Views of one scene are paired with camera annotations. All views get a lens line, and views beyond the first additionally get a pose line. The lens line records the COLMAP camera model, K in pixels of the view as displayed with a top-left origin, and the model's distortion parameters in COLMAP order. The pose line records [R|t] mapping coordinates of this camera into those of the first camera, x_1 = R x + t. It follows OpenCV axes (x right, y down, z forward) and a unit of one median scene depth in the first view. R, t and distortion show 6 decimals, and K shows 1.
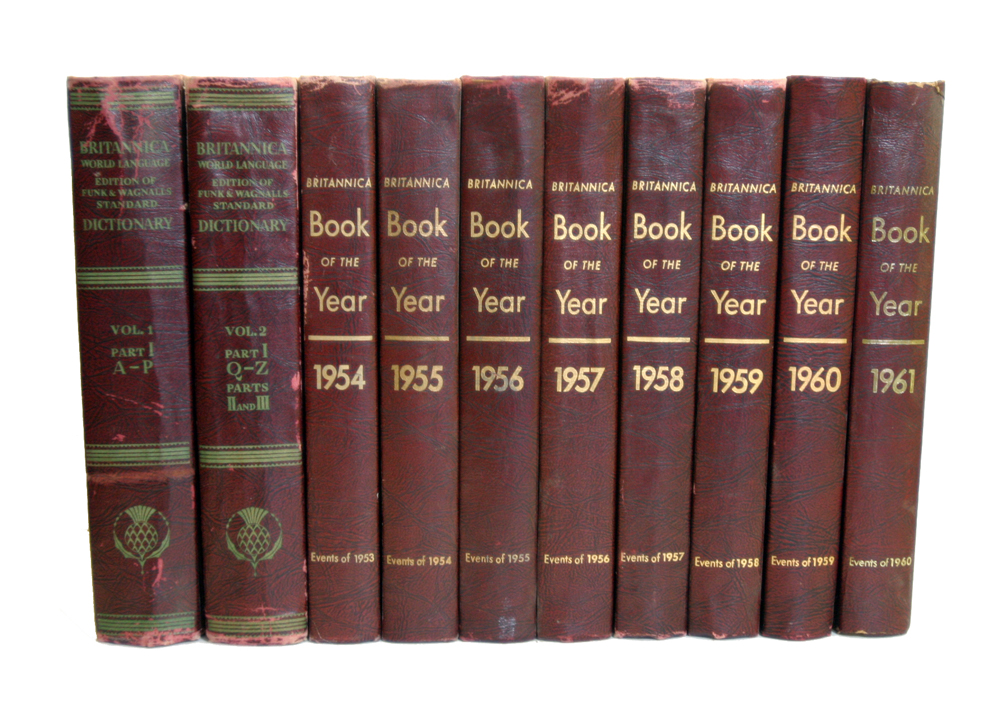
lens RADIAL K [[1408.6, 0, 505.2], [0, 1408.6, 356.5], [0, 0, 1]] dist [-0.019893, 0.000000]
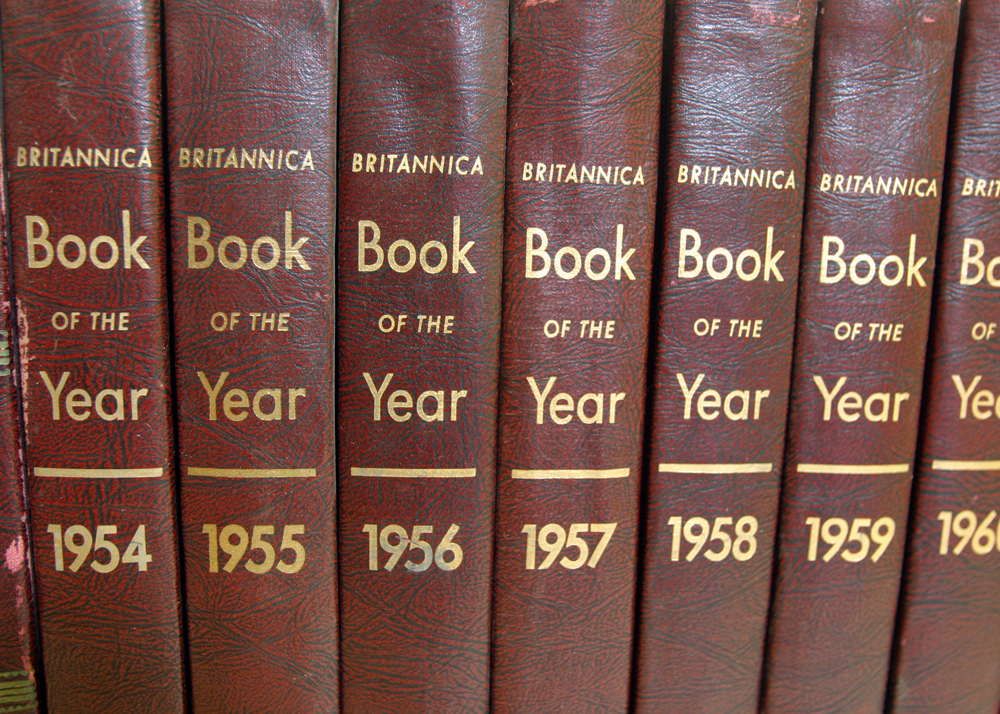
lens RADIAL K [[913.5, 0, 495.7], [0, 913.5, 359.9], [0, 0, 1]] dist [-0.076009, 0.000000]
pose [[0.996697, 0.002258, 0.081178, -0.002185], [-0.003107, 0.999942, 0.010331, -0.056531], [-0.081150, -0.010549, 0.996646, 0.667988]]
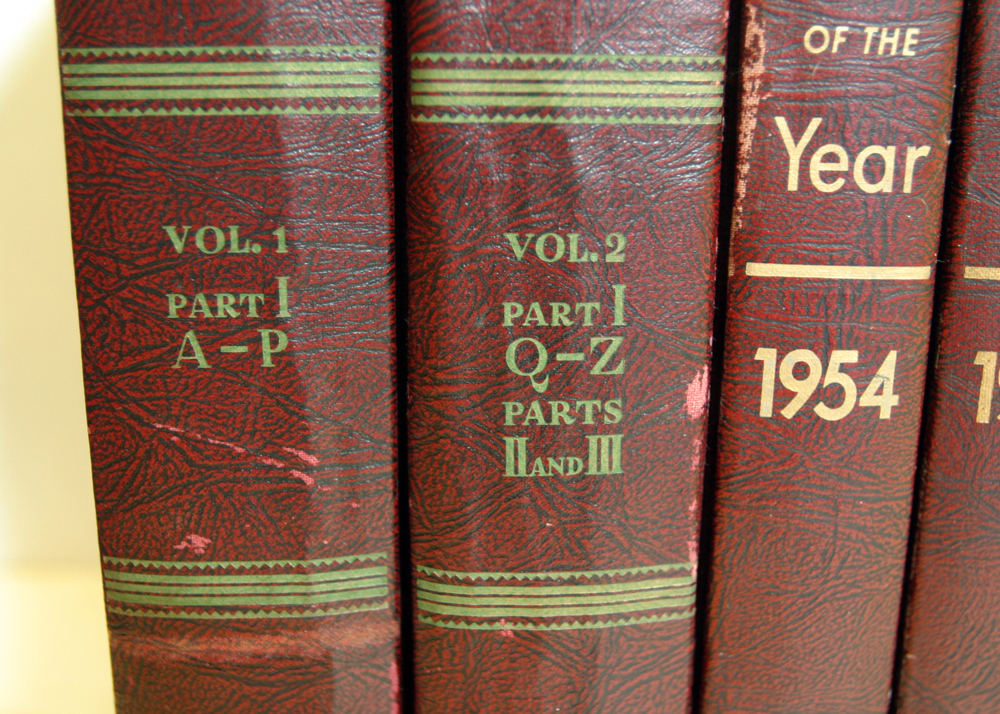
lens RADIAL K [[1178.6, 0, 497.6], [0, 1178.6, 361.1], [0, 0, 1]] dist [-0.063452, 0.000000]
pose [[0.999763, 0.014838, -0.015946, -0.193809], [-0.013148, 0.994770, 0.101290, -0.019083], [0.017365, -0.101057, 0.994729, 0.711808]]
